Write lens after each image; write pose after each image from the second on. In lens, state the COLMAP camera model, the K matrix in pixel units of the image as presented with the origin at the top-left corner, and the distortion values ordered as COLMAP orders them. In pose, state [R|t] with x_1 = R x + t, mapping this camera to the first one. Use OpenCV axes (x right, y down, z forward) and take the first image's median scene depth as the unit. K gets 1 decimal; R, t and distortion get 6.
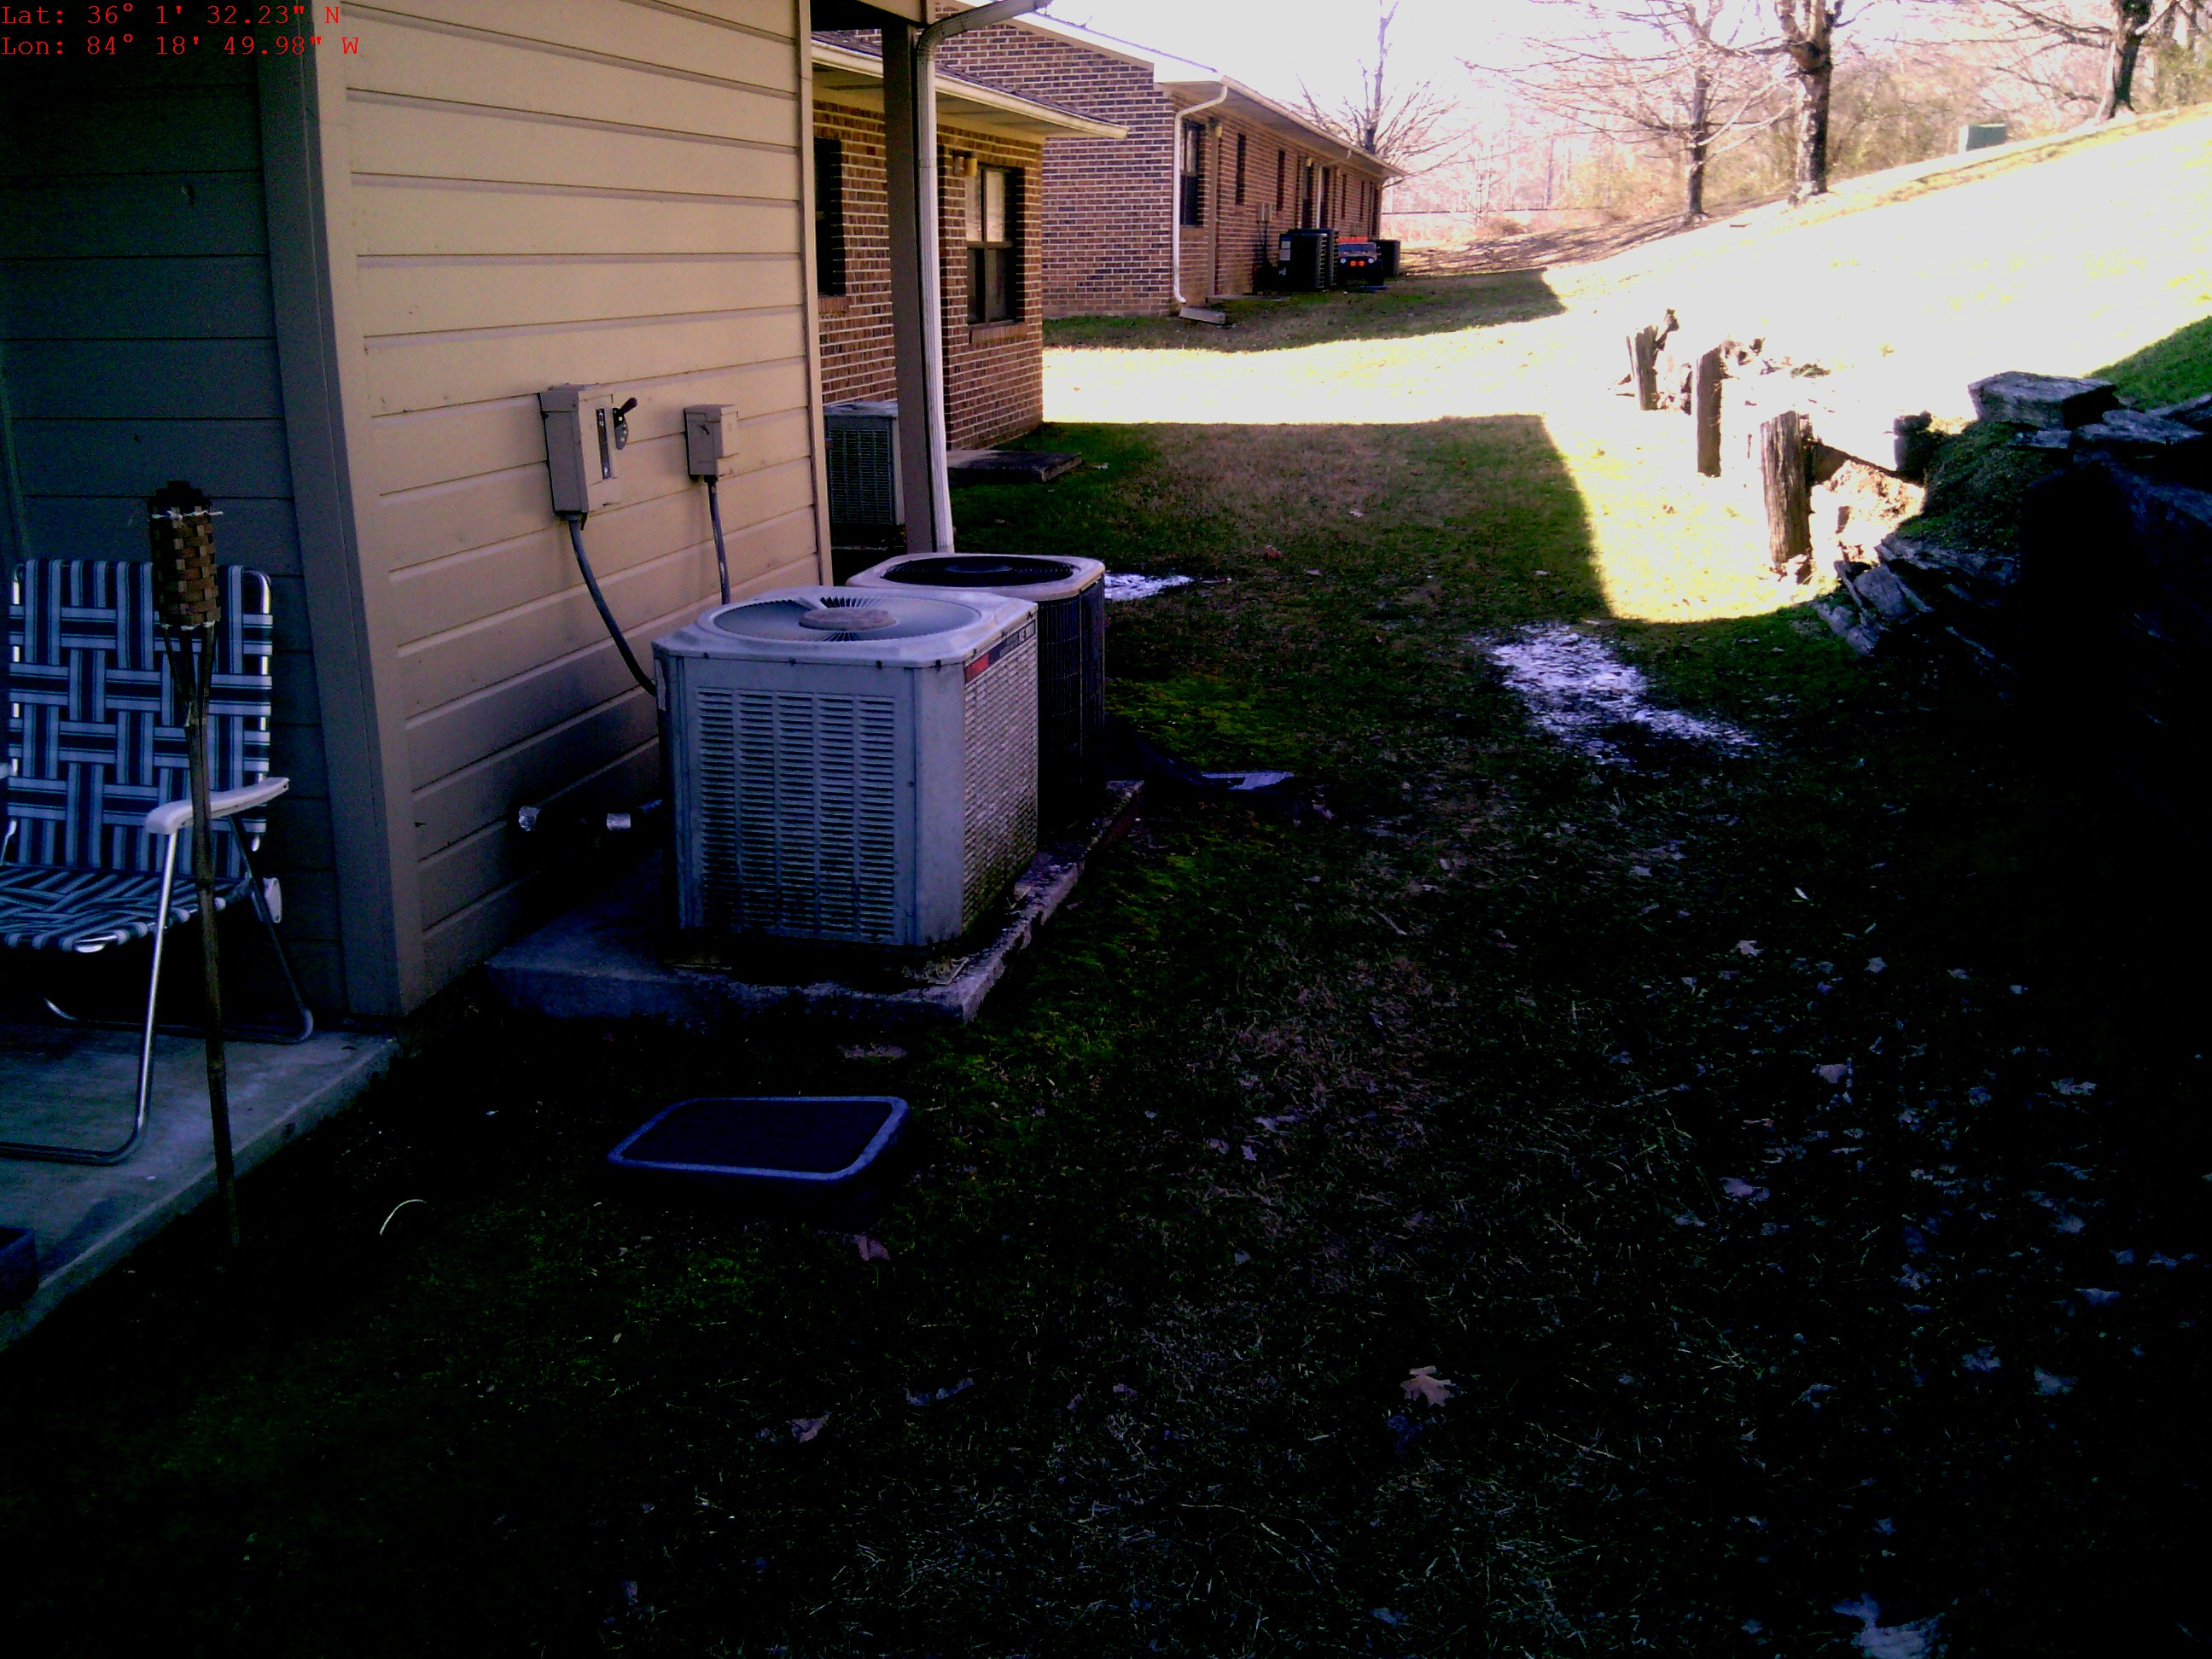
lens RADIAL K [[1895.4, 0, 958.2], [0, 1895.4, 862.9], [0, 0, 1]] dist [0.079867, -0.180551]
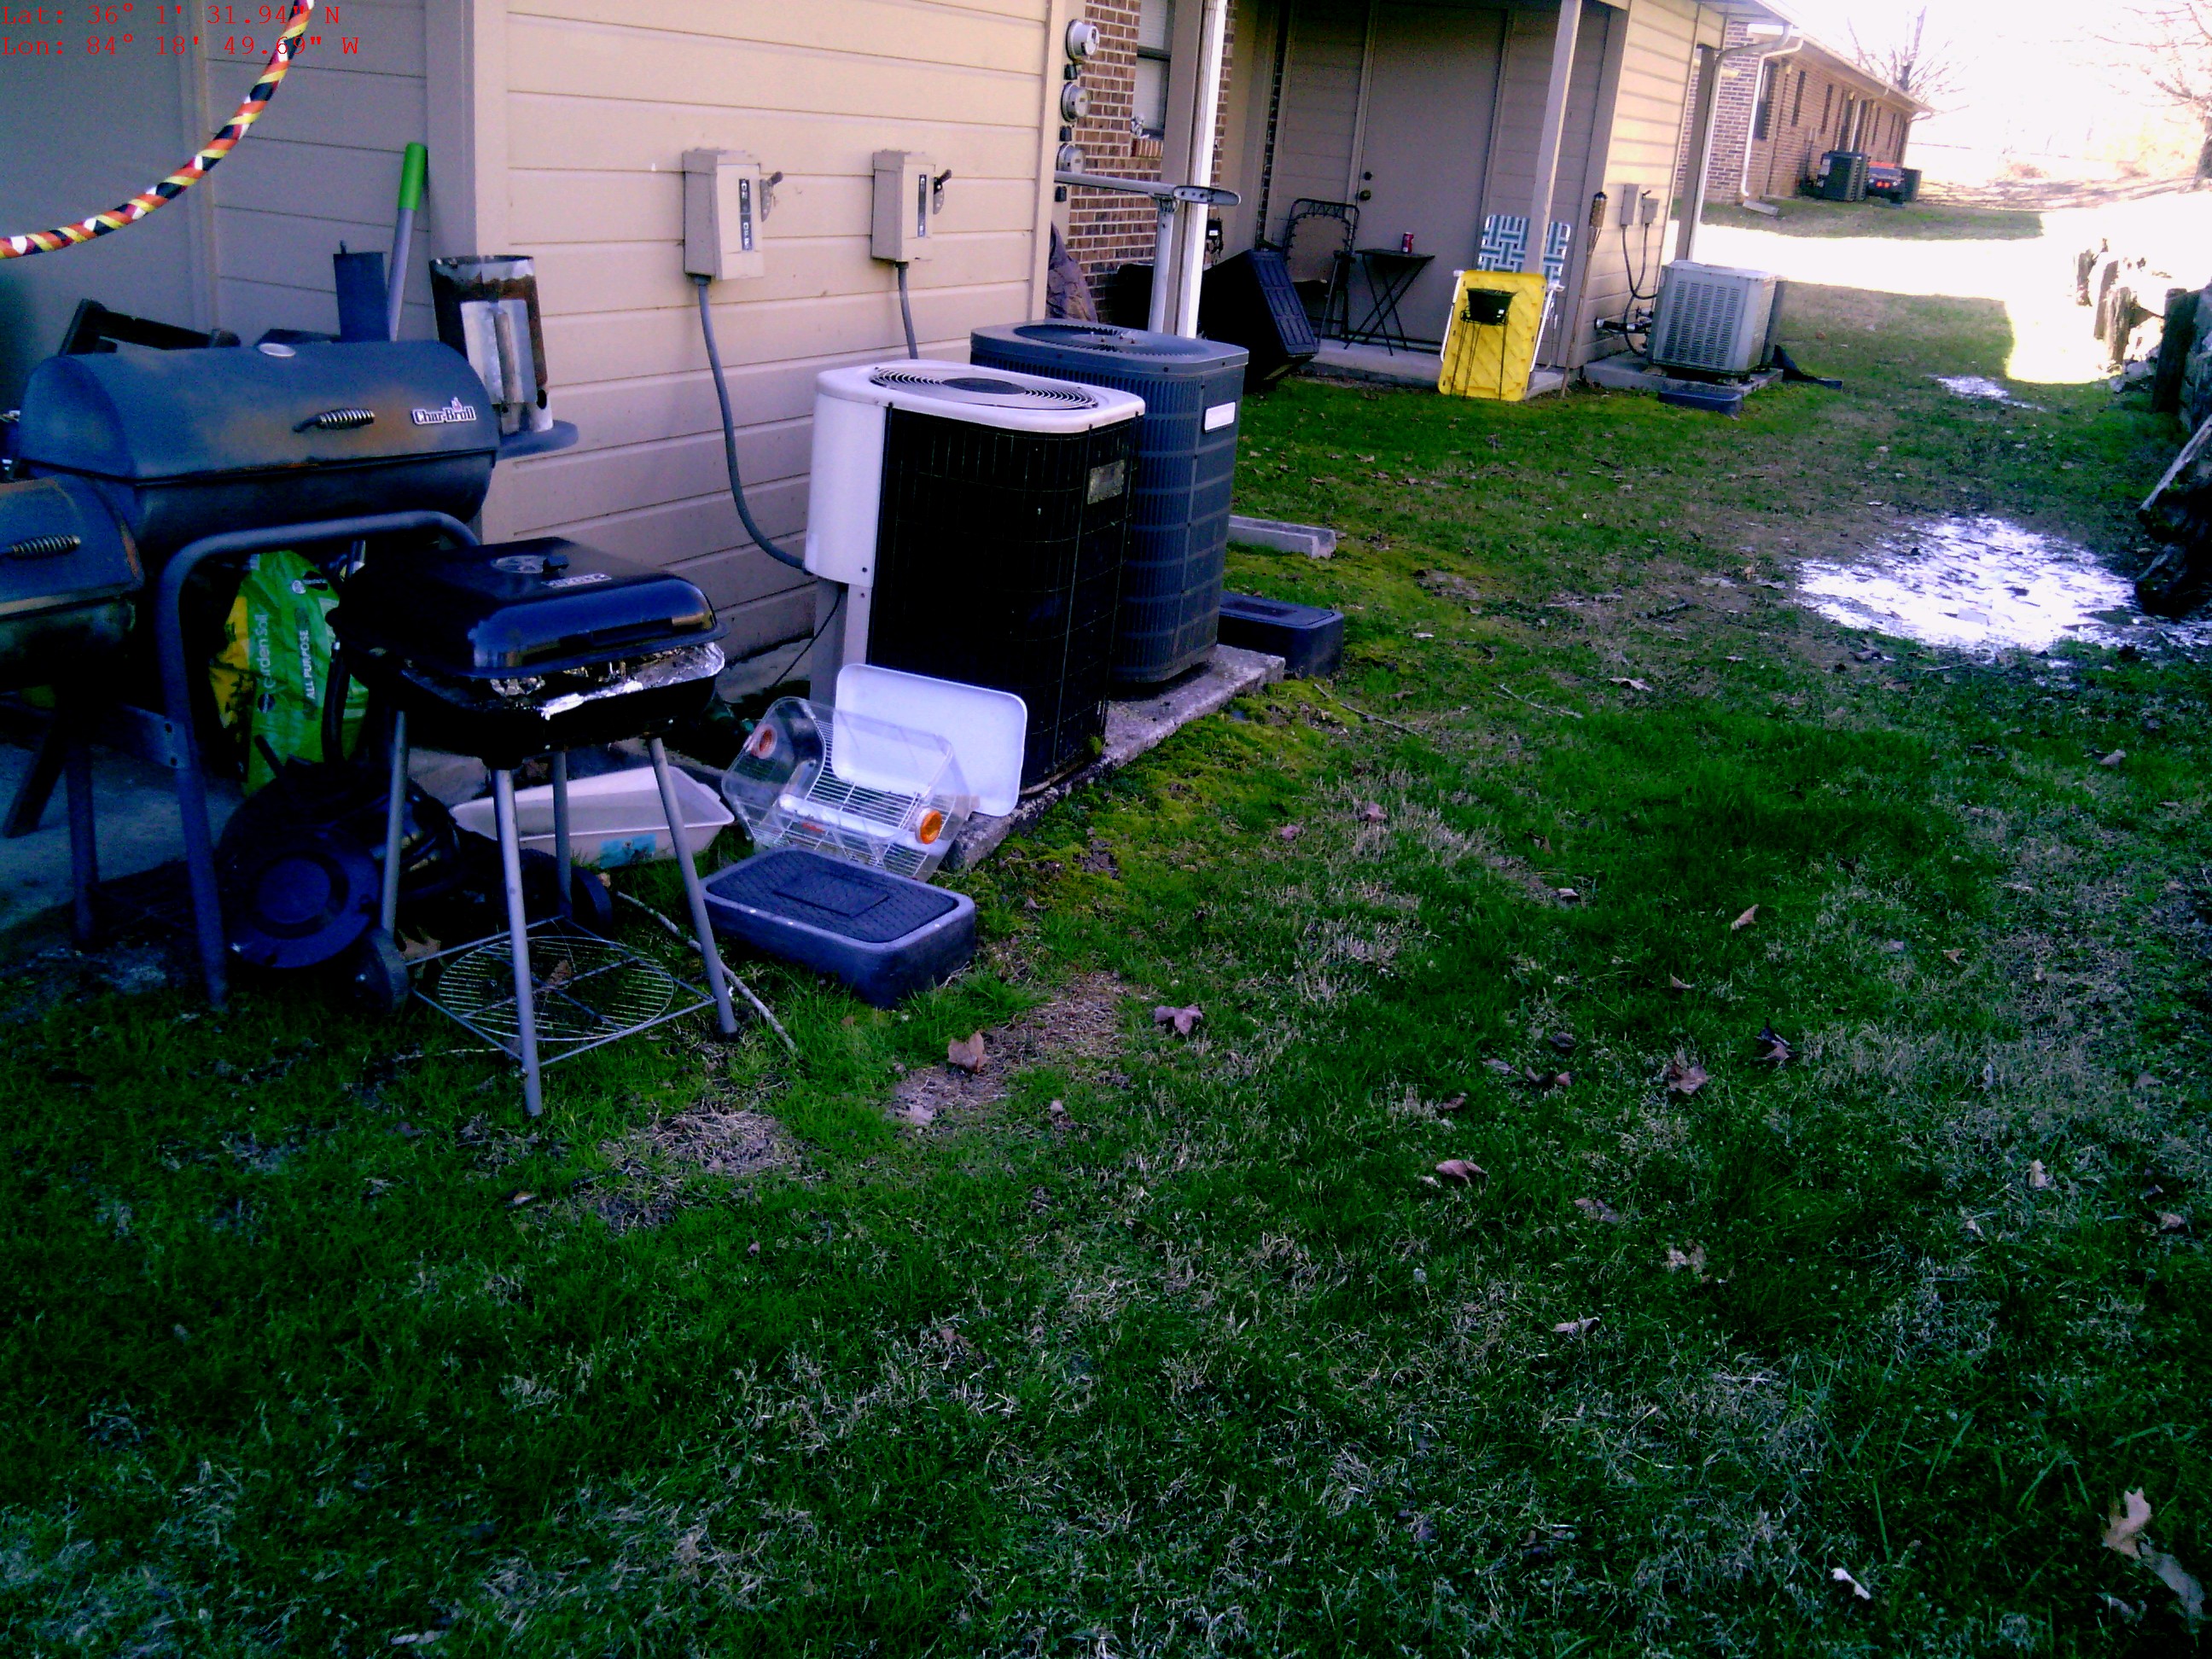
lens RADIAL K [[2114.4, 0, 1143.6], [0, 2114.4, 795.0], [0, 0, 1]] dist [-0.005712, -0.038844]
pose [[0.986883, 0.136064, -0.086882, -0.108624], [-0.135815, 0.990695, 0.008804, 0.156374], [0.087271, 0.003111, 0.996180, -0.476992]]
